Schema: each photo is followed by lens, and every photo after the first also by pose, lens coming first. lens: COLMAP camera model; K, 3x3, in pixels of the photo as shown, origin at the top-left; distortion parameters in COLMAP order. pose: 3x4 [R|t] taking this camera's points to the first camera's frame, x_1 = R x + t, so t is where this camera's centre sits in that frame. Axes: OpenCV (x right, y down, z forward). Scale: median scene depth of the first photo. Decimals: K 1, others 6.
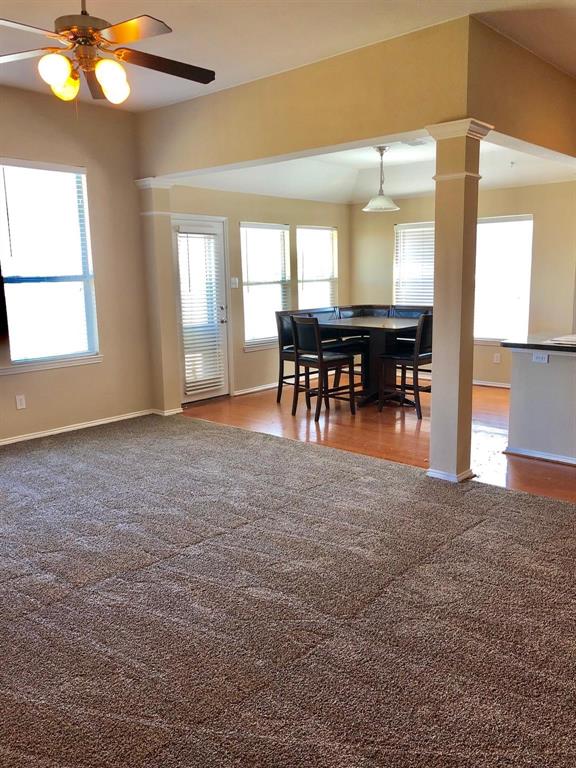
lens RADIAL K [[632.7, 0, 283.2], [0, 632.7, 379.6], [0, 0, 1]] dist [0.026059, -0.022085]
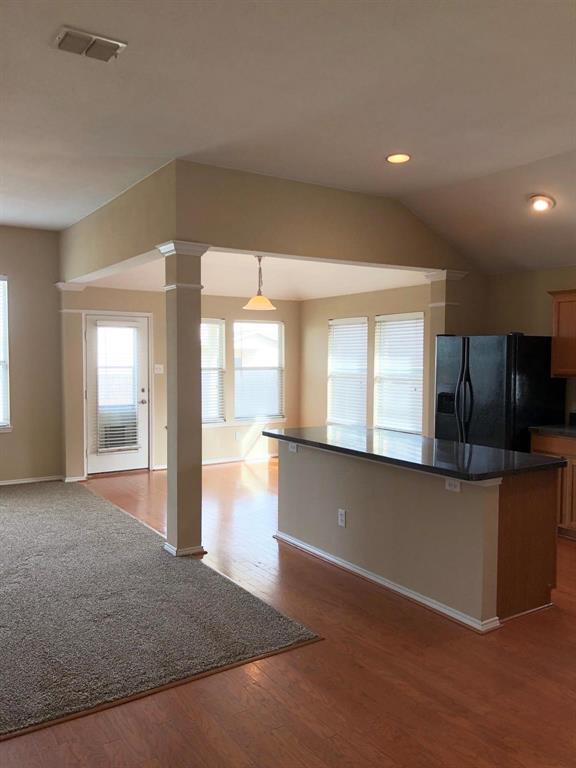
lens RADIAL K [[632.7, 0, 294.4], [0, 632.7, 379.8], [0, 0, 1]] dist [0.026059, -0.022085]
pose [[0.966449, 0.031179, -0.254960, 0.532919], [-0.063341, 0.990881, -0.118922, -0.016668], [0.248928, 0.131081, 0.959611, -0.032003]]
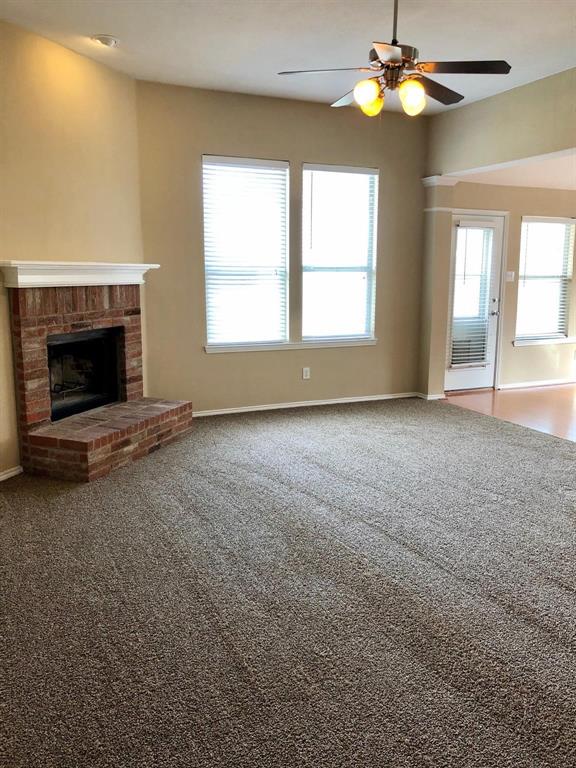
lens RADIAL K [[632.7, 0, 285.5], [0, 632.7, 377.0], [0, 0, 1]] dist [0.026059, -0.022085]
pose [[0.913394, 0.093221, -0.396258, 0.013674], [-0.090023, 0.995582, 0.026707, 0.013466], [0.396997, 0.011278, 0.917751, -0.077783]]
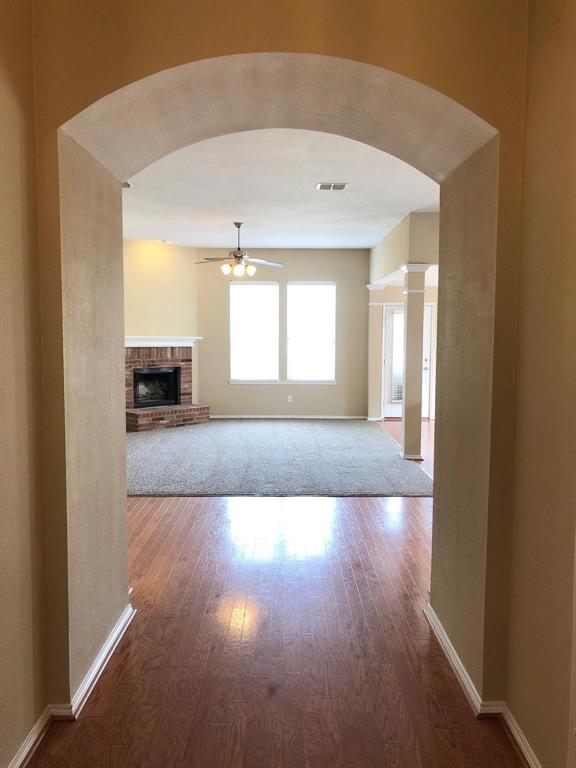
lens RADIAL K [[632.7, 0, 287.1], [0, 632.7, 387.4], [0, 0, 1]] dist [0.026059, -0.022085]
pose [[0.664622, 0.088241, -0.741951, 0.973449], [-0.143238, 0.989631, -0.010611, 0.019669], [0.733322, 0.113328, 0.670370, -0.327058]]
